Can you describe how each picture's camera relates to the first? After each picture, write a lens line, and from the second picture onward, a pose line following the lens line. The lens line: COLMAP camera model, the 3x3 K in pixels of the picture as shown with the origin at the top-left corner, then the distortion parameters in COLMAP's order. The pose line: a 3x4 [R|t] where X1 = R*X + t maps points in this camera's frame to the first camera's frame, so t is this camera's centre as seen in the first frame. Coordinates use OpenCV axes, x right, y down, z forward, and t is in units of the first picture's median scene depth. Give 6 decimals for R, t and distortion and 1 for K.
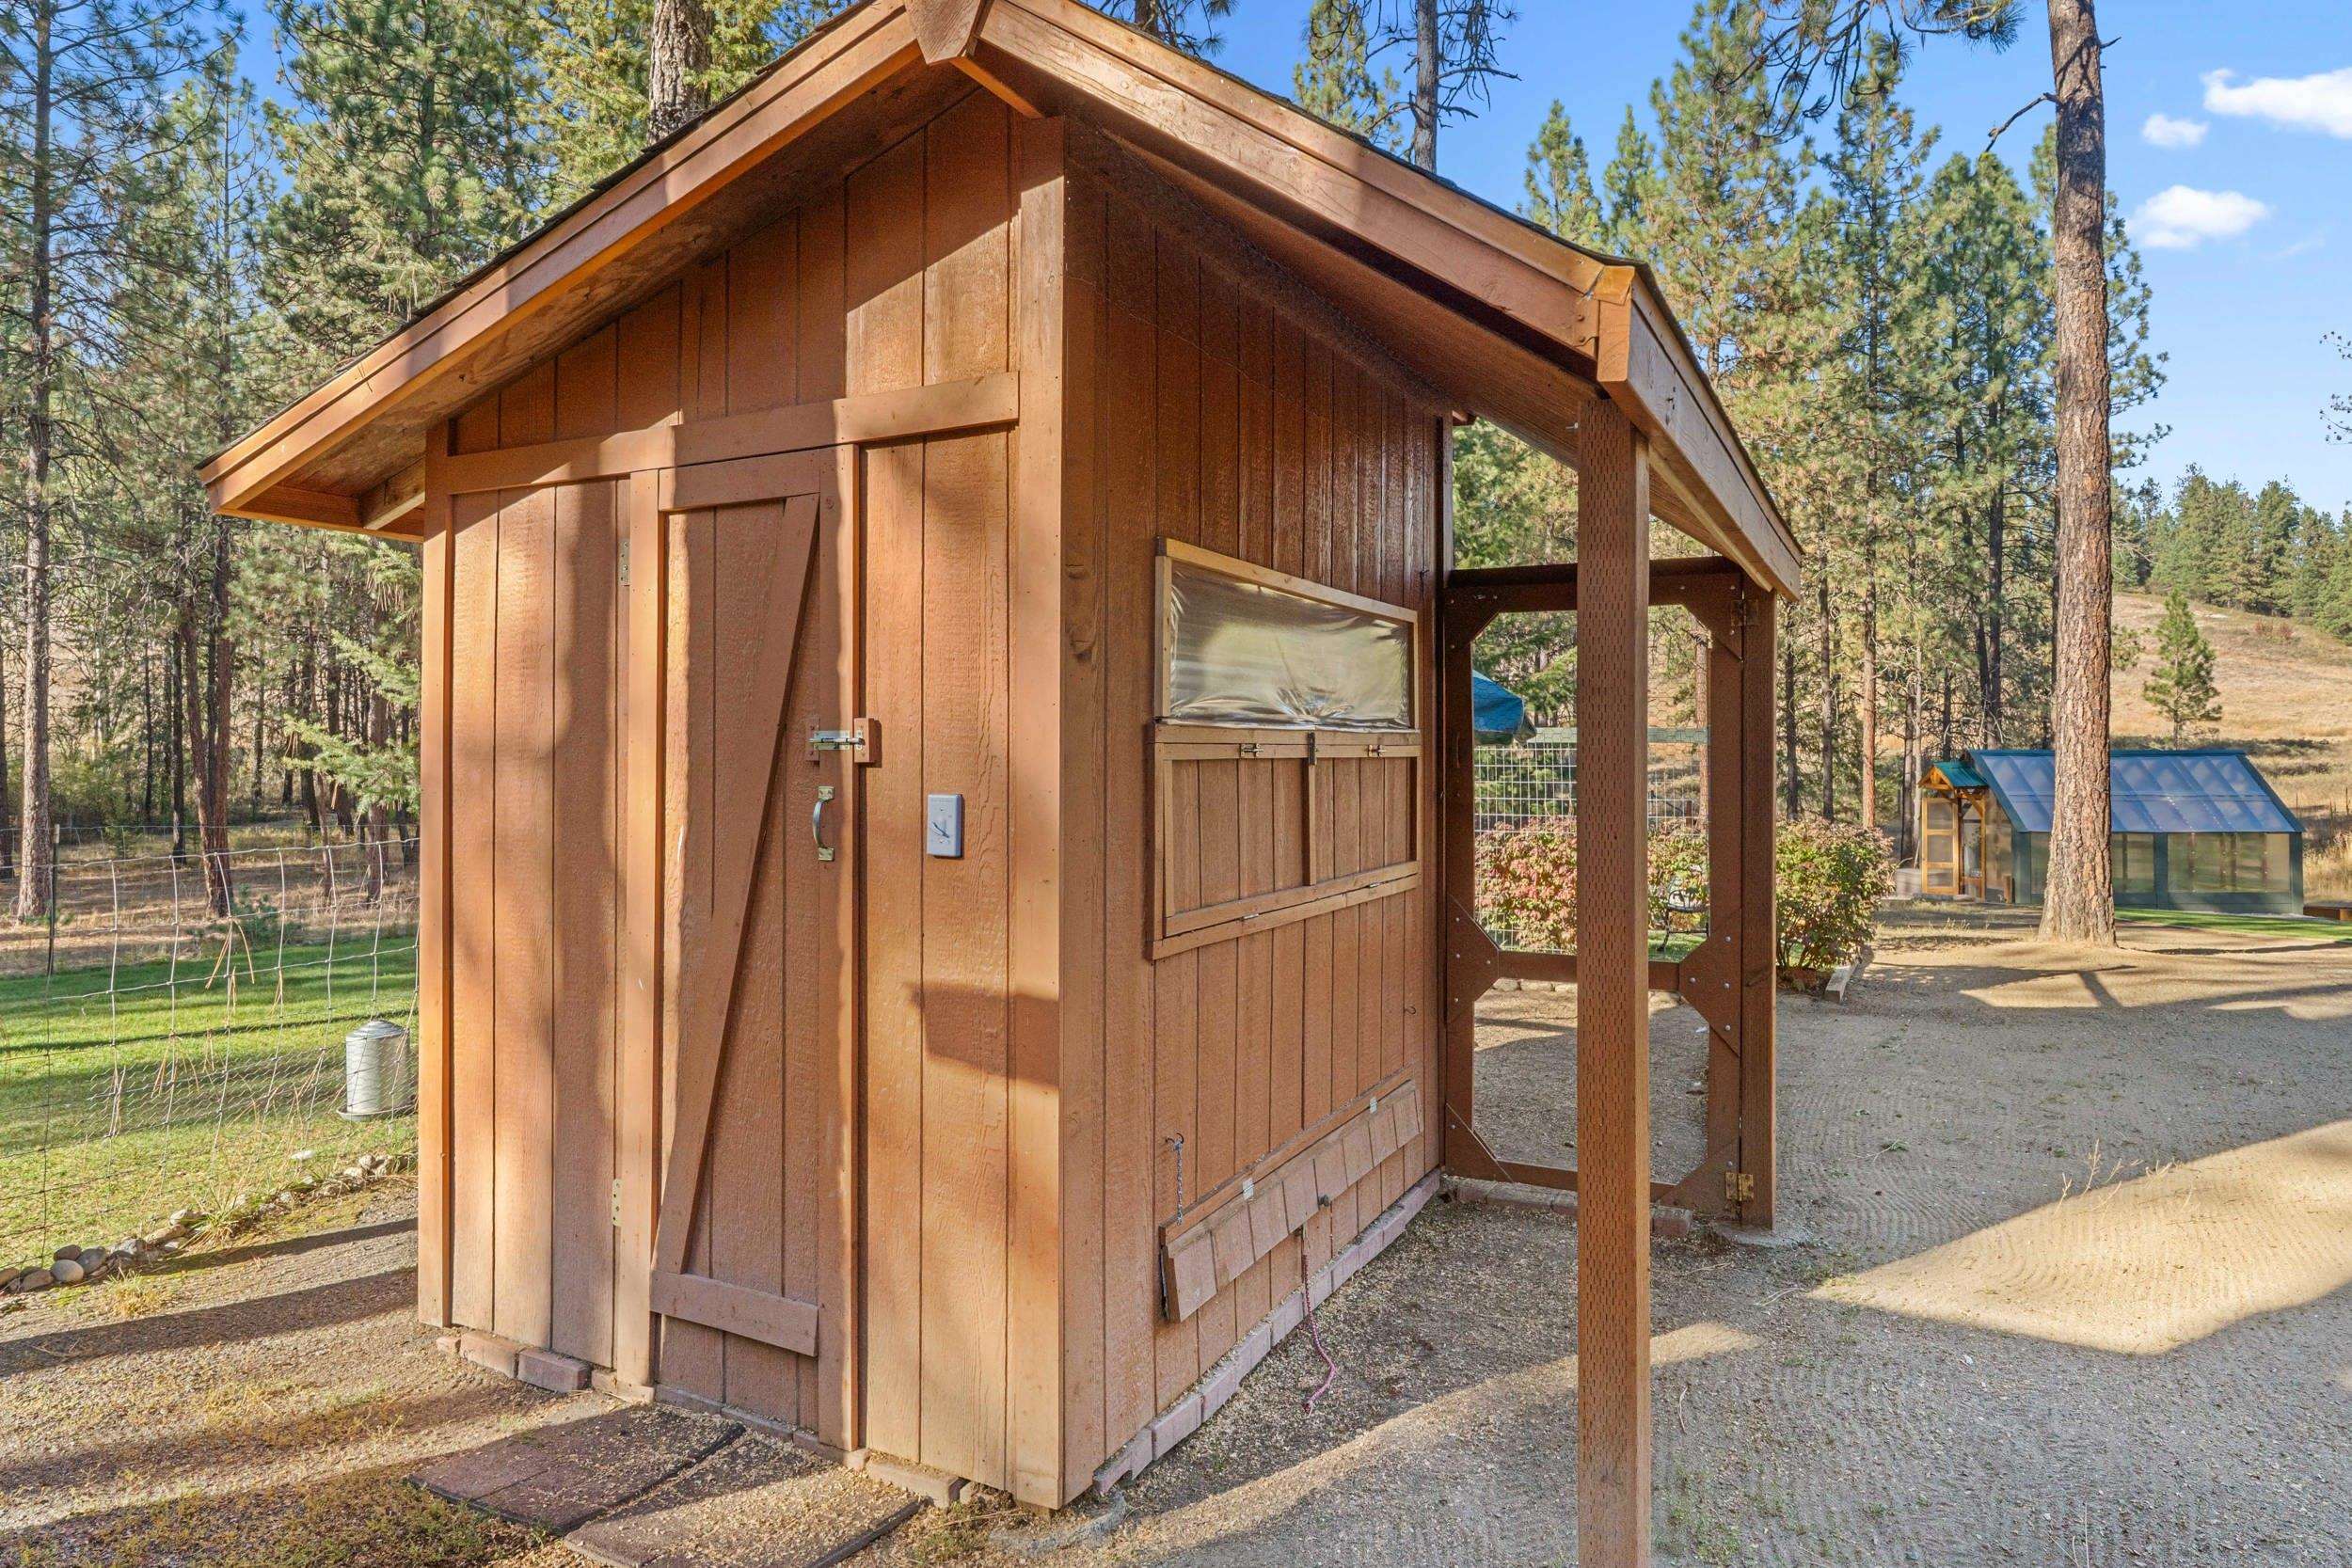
lens RADIAL K [[1432.5, 0, 1174.2], [0, 1432.5, 738.5], [0, 0, 1]] dist [-0.004542, 0.001021]
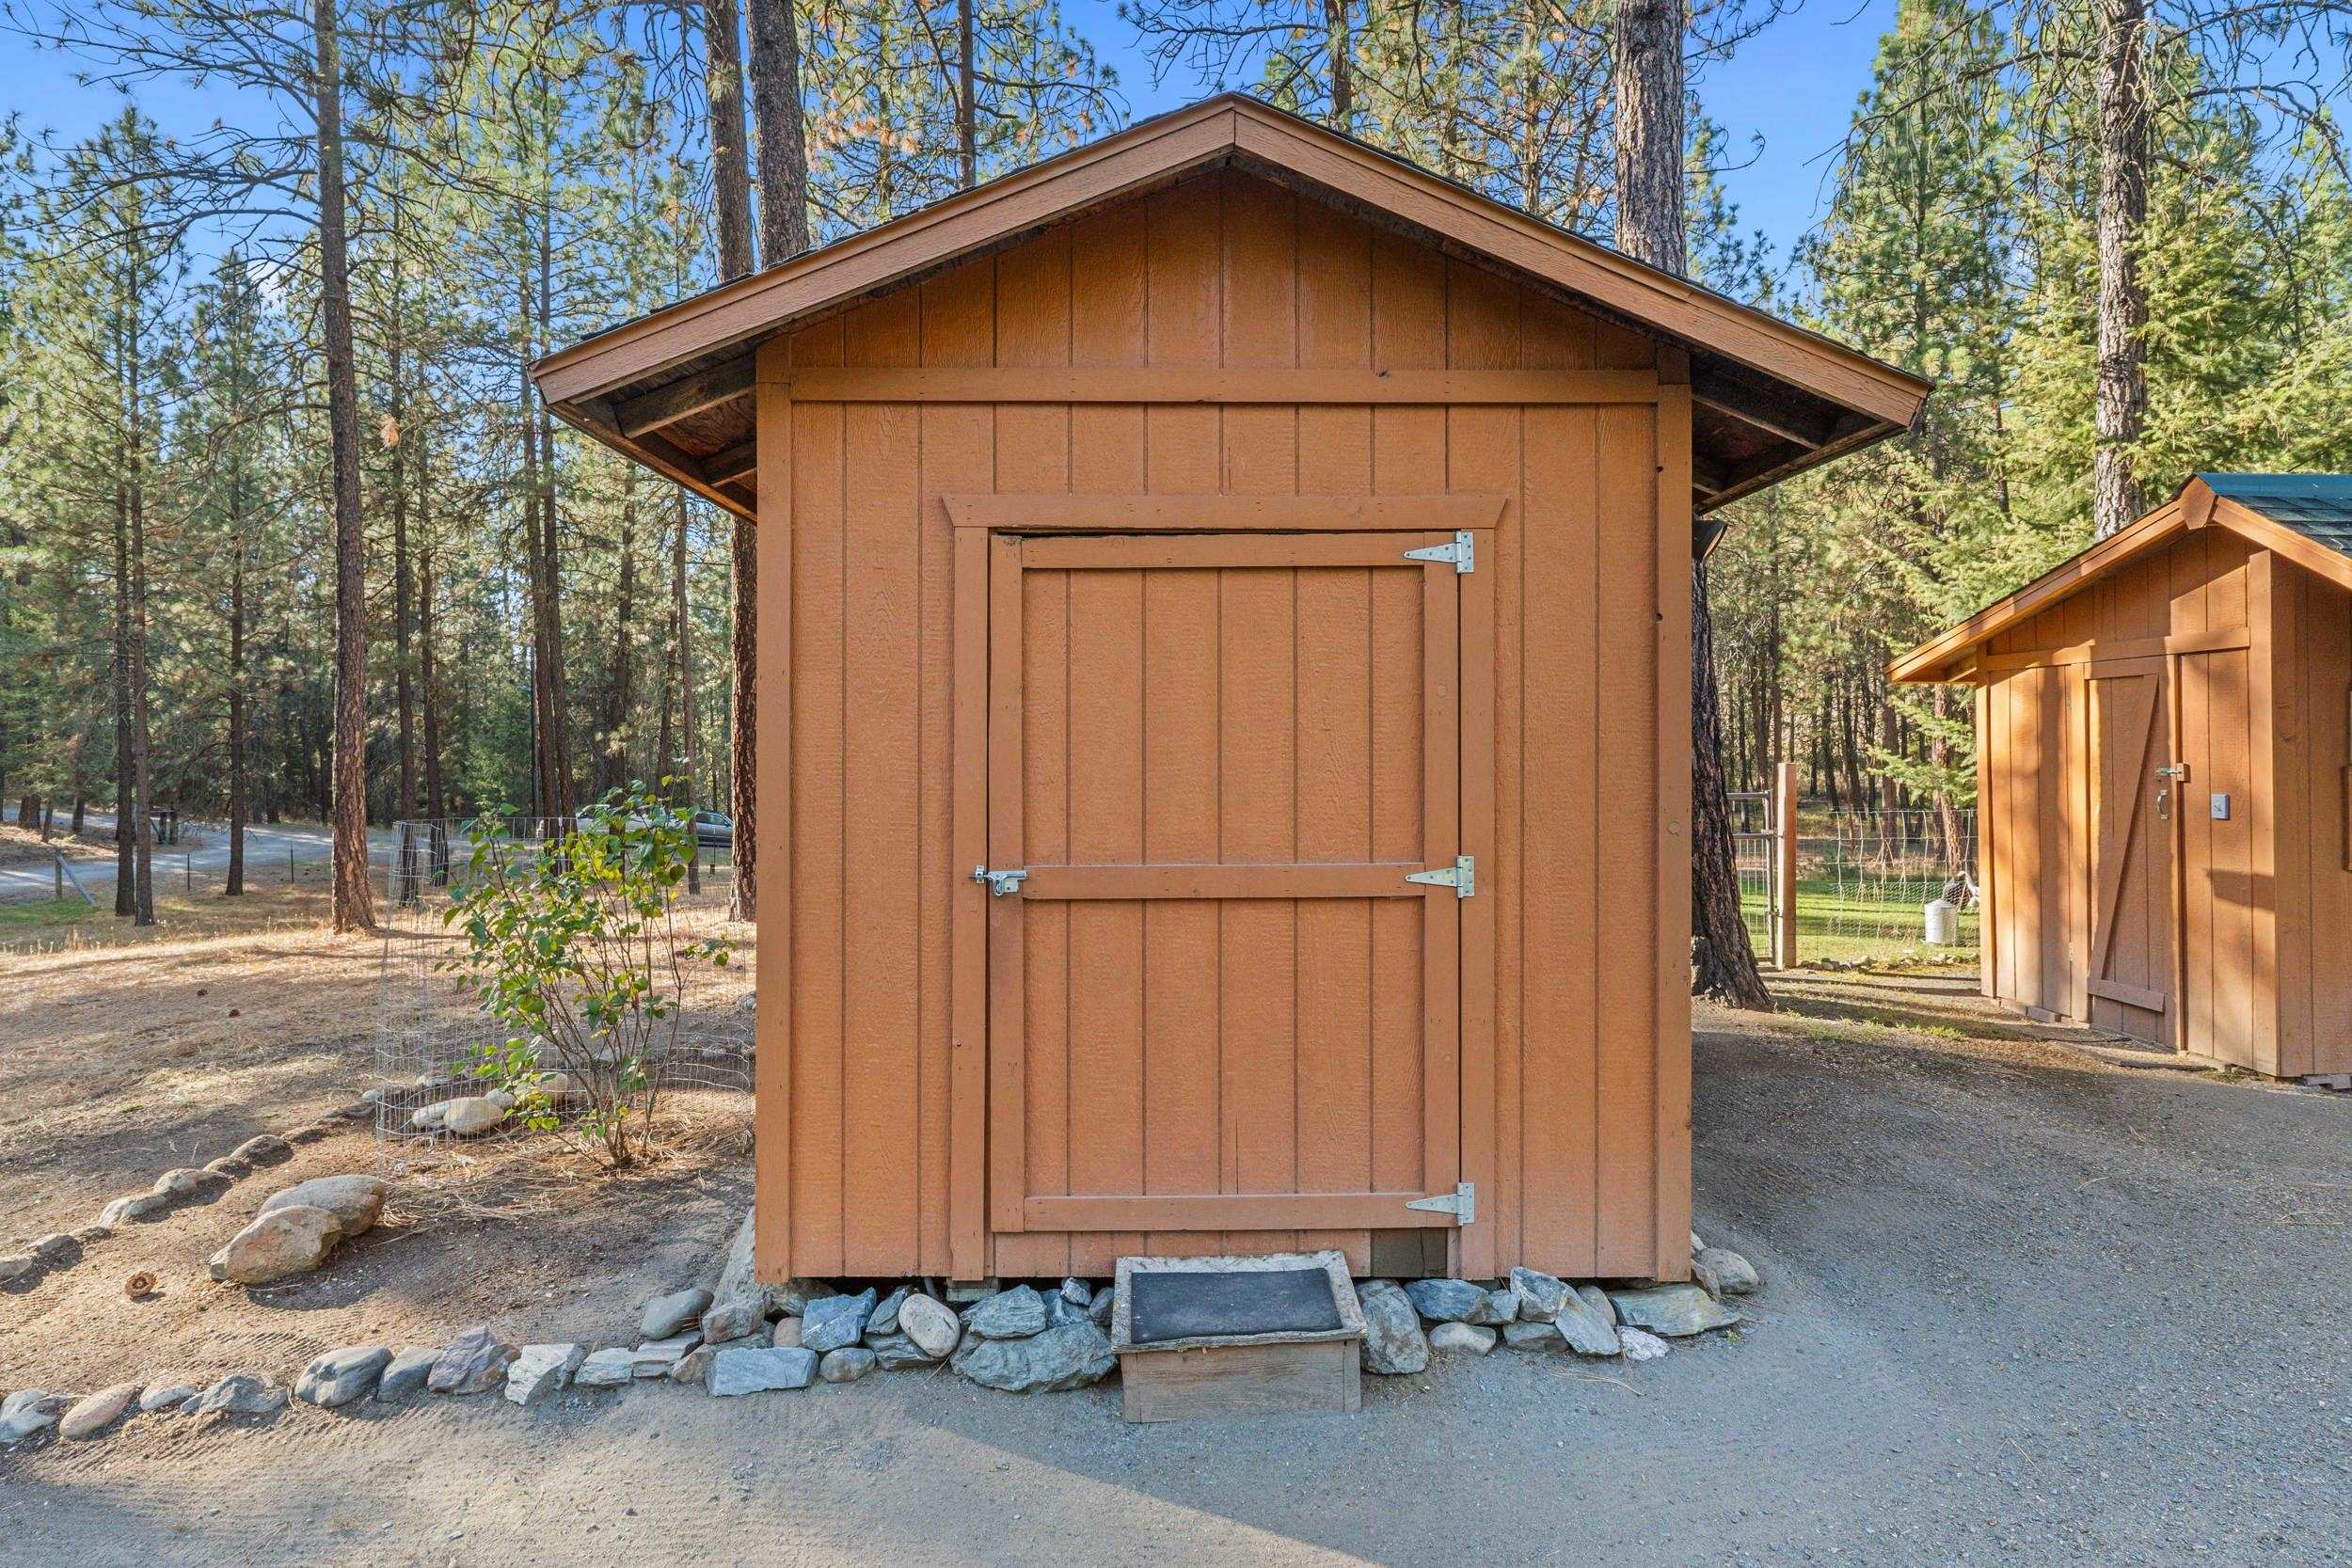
lens RADIAL K [[1085.3, 0, 1175.3], [0, 1085.3, 735.8], [0, 0, 1]] dist [-0.000933, -0.000336]
pose [[0.469807, -0.019773, -0.882548, 0.576858], [0.011229, 0.999802, -0.016422, -0.046274], [0.882698, -0.002195, 0.469936, -1.323881]]
